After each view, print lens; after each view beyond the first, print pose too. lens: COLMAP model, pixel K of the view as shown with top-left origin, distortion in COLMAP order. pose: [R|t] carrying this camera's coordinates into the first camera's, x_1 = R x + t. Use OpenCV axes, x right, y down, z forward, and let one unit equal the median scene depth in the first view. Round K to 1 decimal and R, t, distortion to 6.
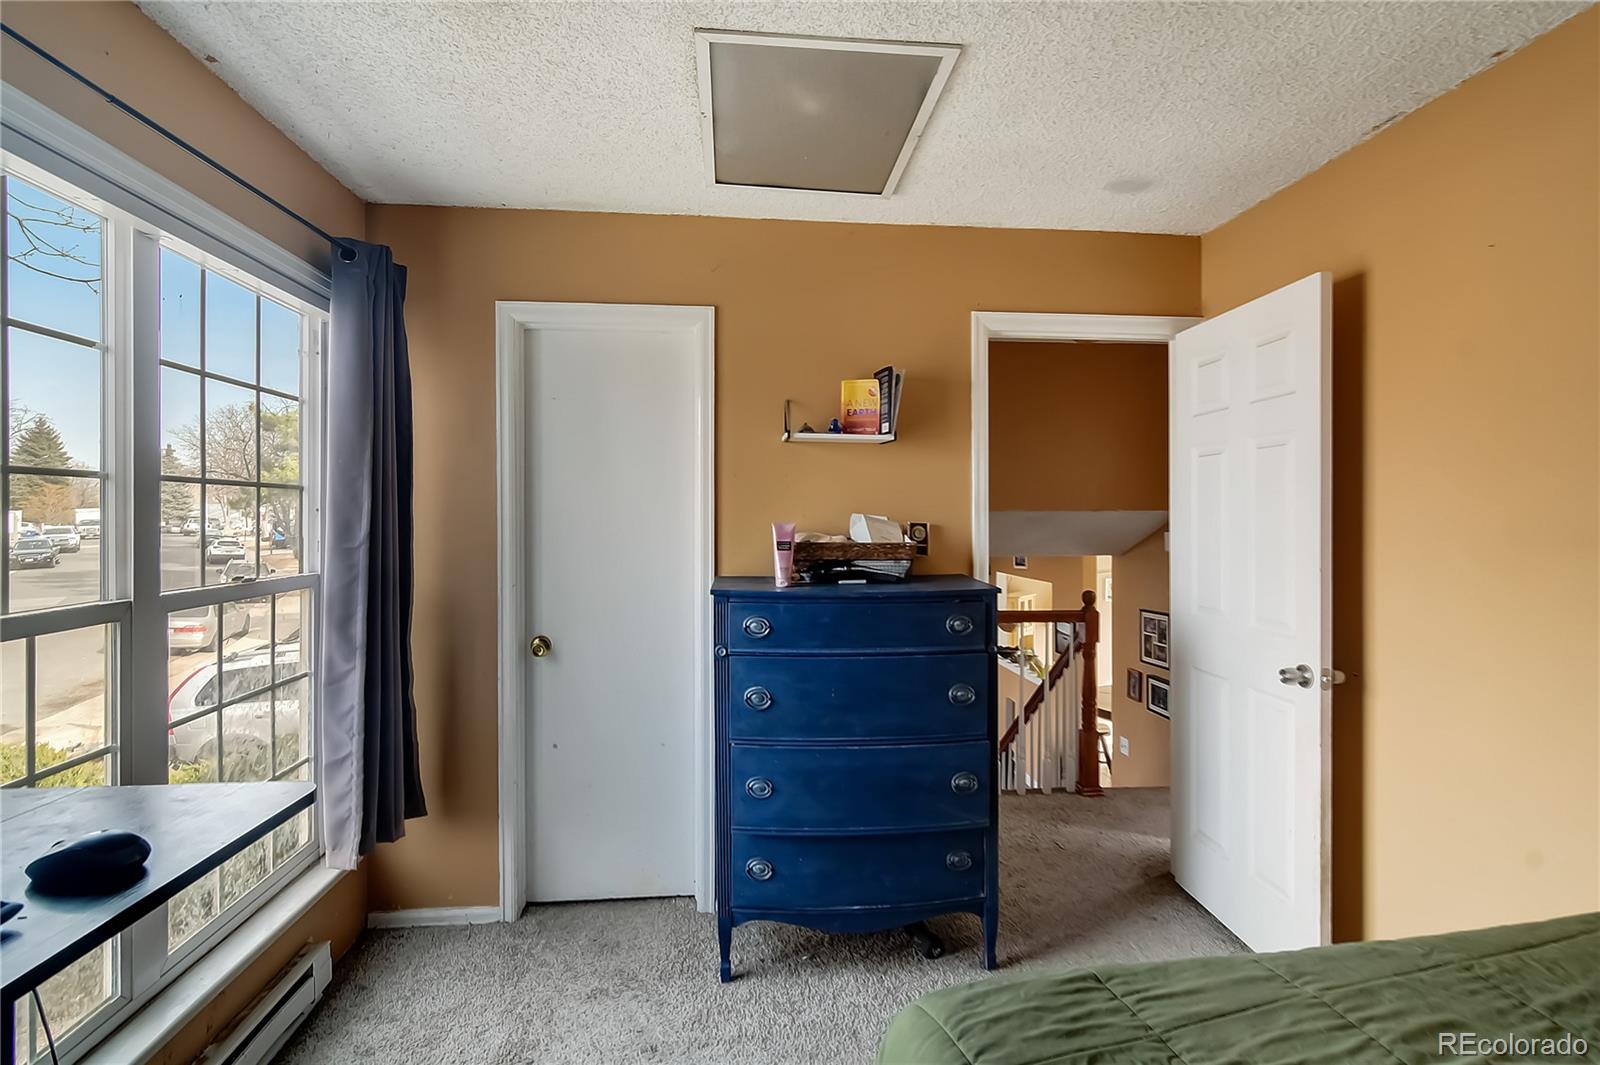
lens RADIAL K [[804.3, 0, 802.5], [0, 804.3, 519.2], [0, 0, 1]] dist [-0.002369, 0.002011]
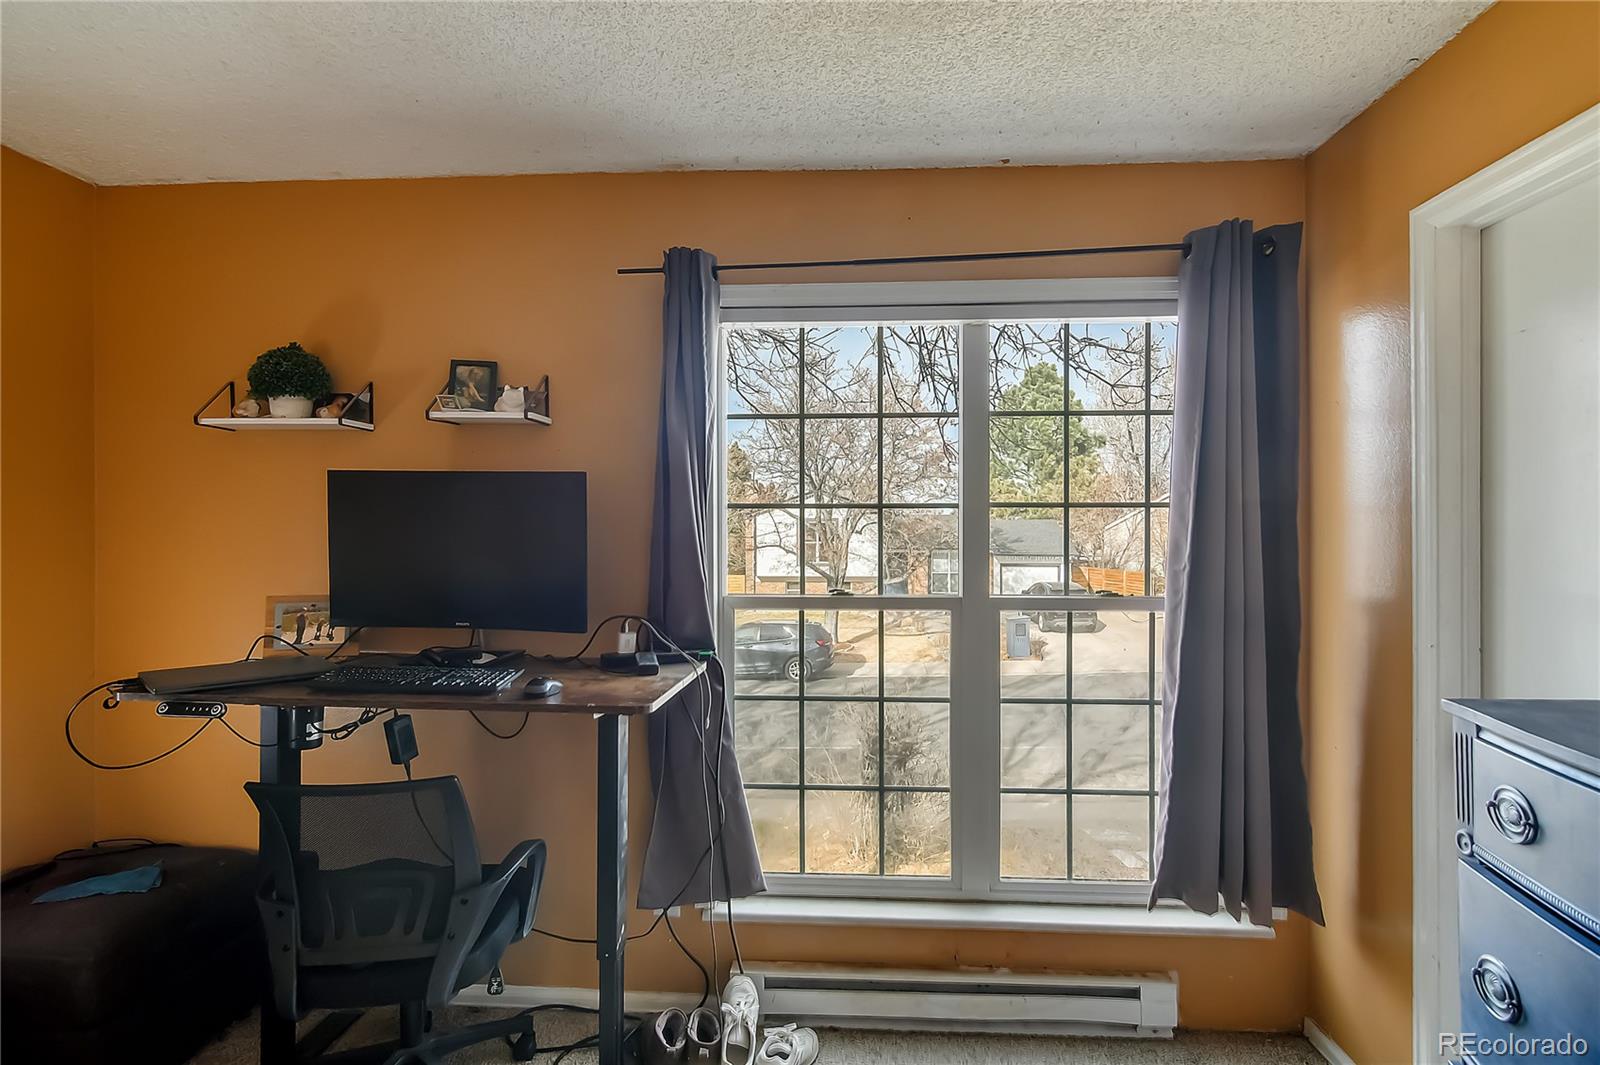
lens RADIAL K [[804.3, 0, 802.1], [0, 804.3, 531.6], [0, 0, 1]] dist [-0.002369, 0.002011]
pose [[-0.170223, 0.004927, -0.985393, 0.420881], [-0.001401, 0.999985, 0.005241, -0.013127], [0.985405, 0.002273, -0.170213, 0.735356]]
